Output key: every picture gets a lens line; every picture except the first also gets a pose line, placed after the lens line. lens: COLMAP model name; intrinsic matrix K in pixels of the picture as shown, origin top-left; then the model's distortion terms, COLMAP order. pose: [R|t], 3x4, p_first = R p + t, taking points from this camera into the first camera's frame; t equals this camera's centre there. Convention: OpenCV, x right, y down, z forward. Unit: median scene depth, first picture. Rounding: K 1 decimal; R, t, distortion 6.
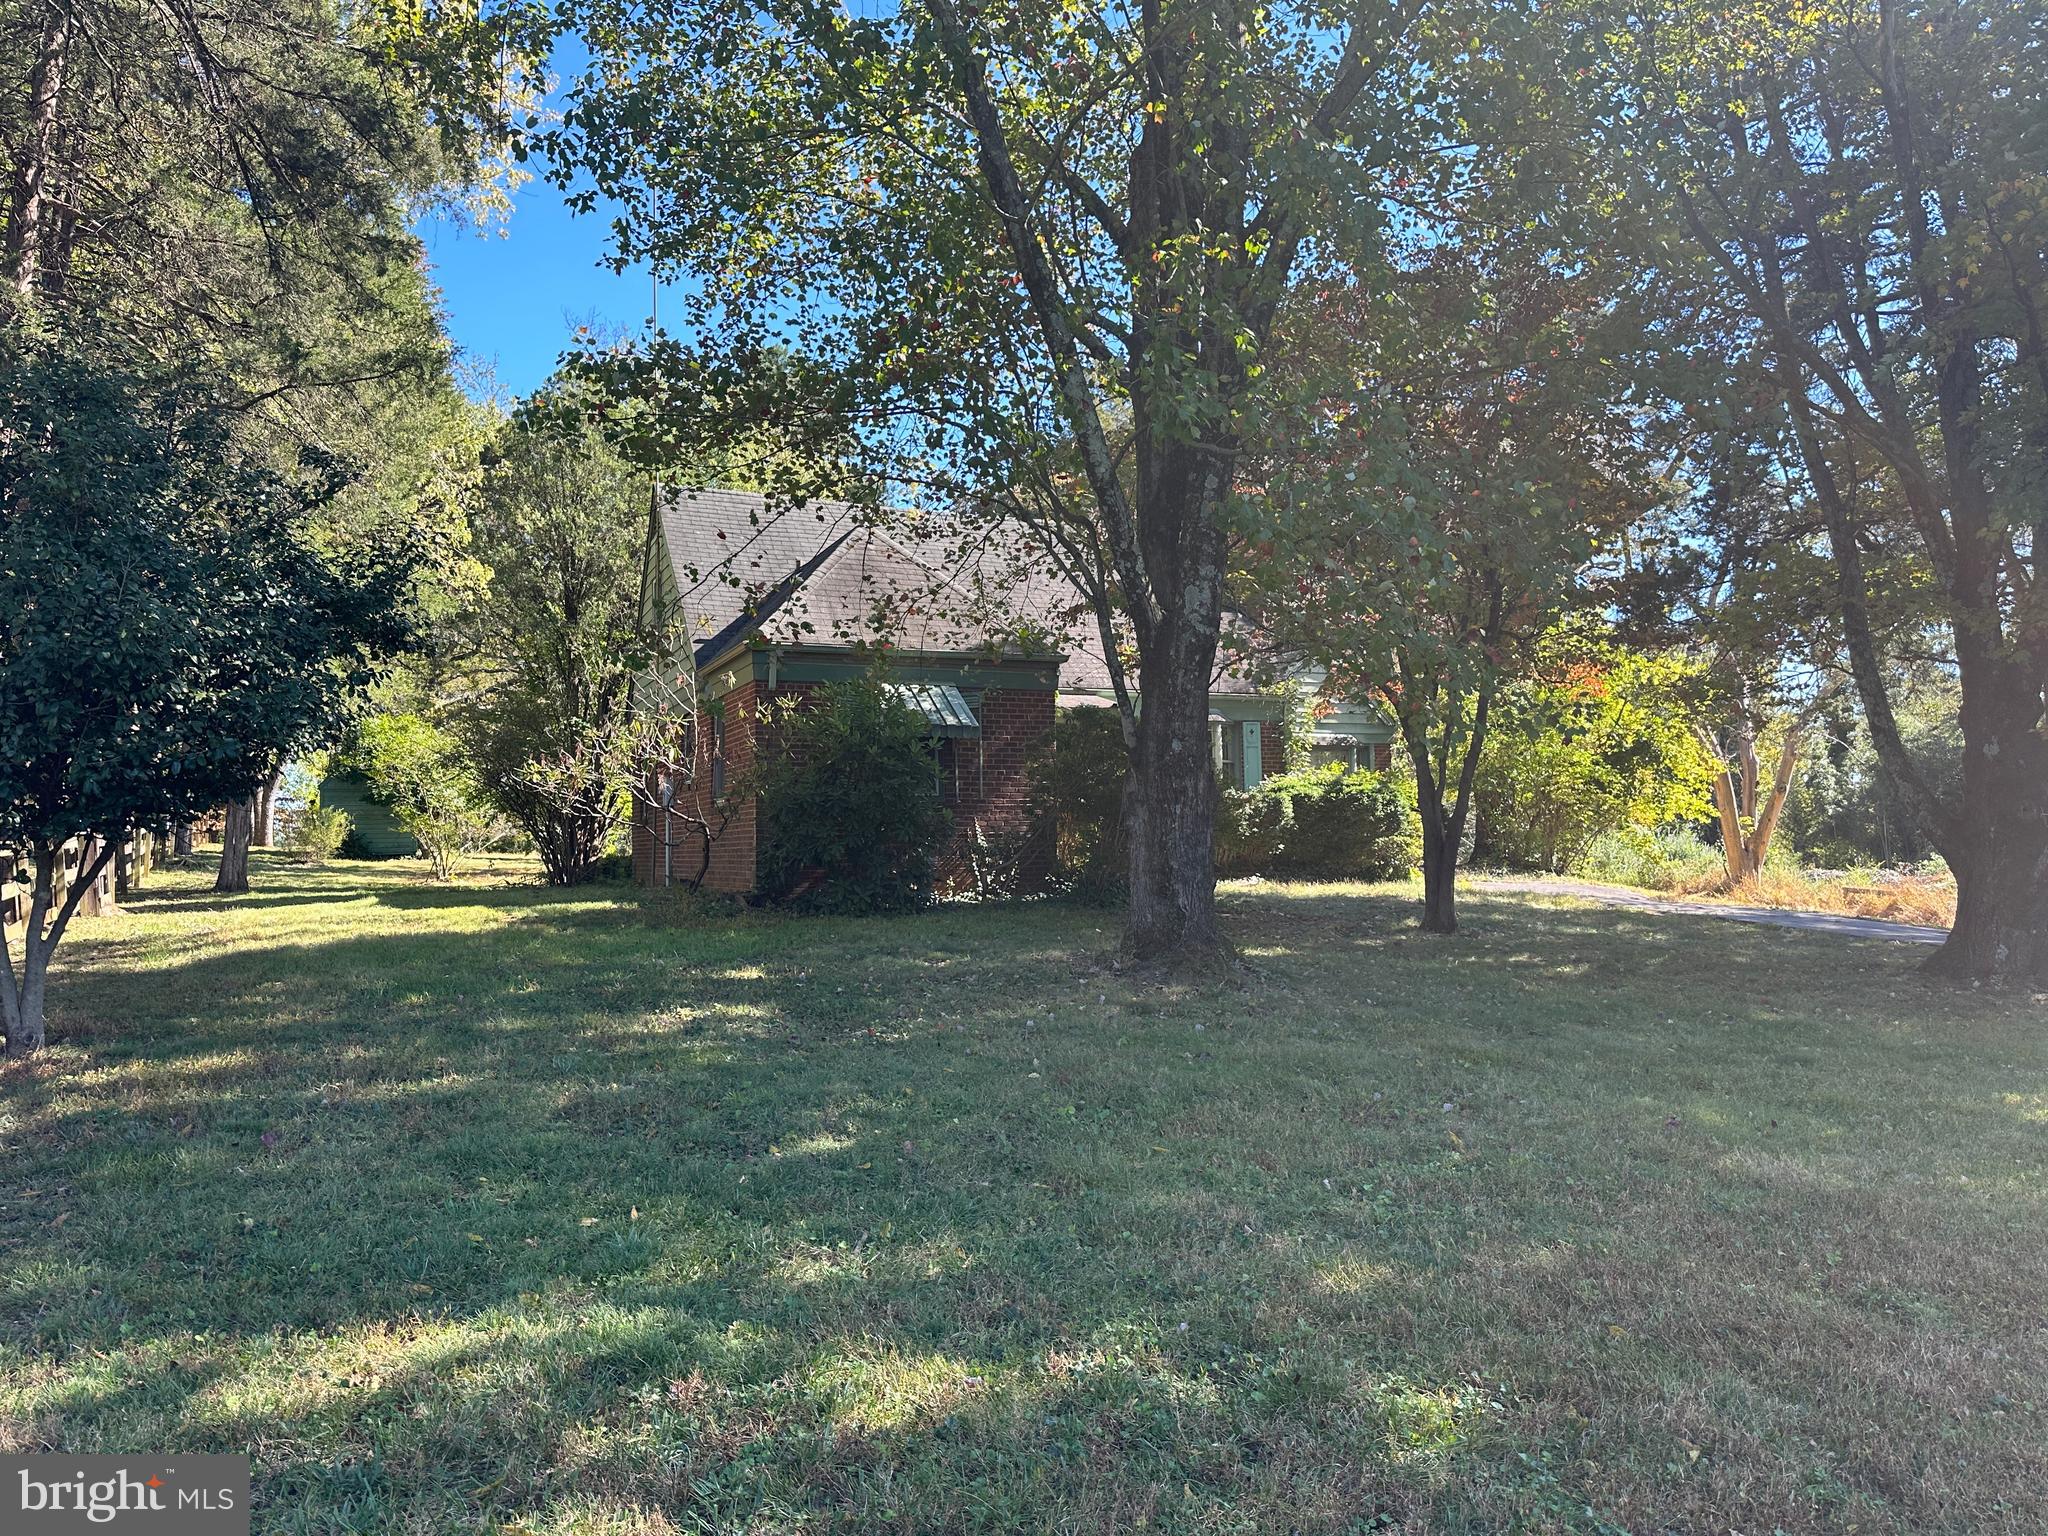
lens RADIAL K [[1439.9, 0, 1000.8], [0, 1439.9, 800.7], [0, 0, 1]] dist [0.068415, -0.079666]
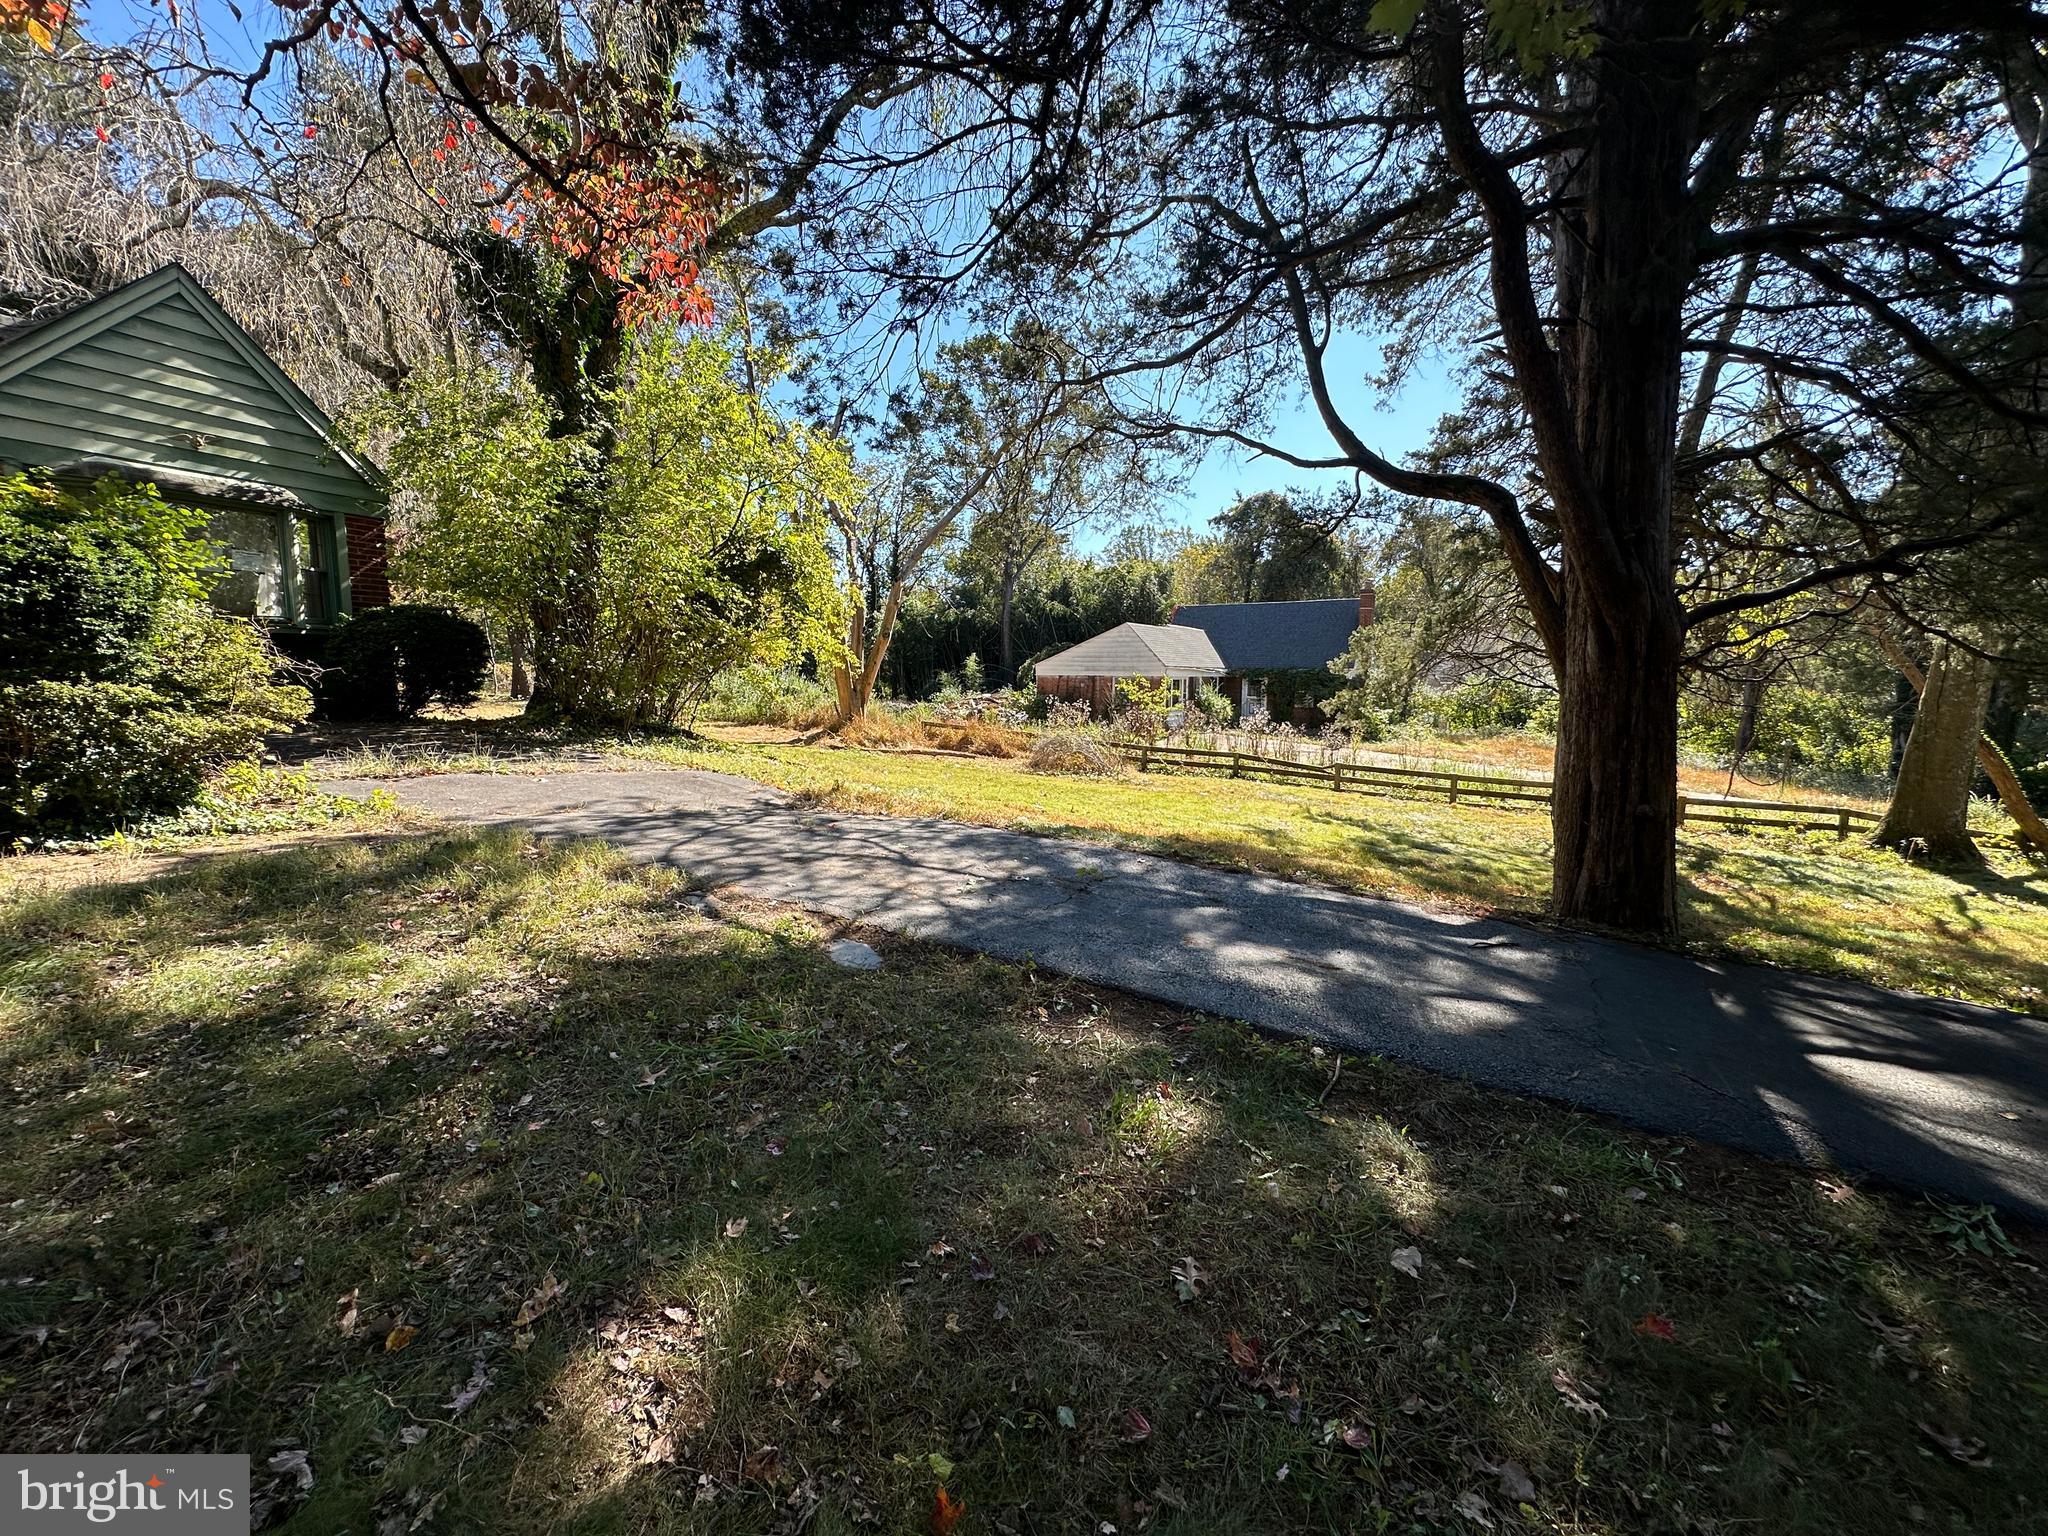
lens RADIAL K [[822.7, 0, 1020.6], [0, 822.7, 771.9], [0, 0, 1]] dist [-0.002157, 0.000211]
pose [[0.746228, -0.056209, 0.663313, 0.306433], [-0.044386, 0.990010, 0.133828, 0.010259], [-0.664209, -0.129308, 0.736278, 0.721246]]
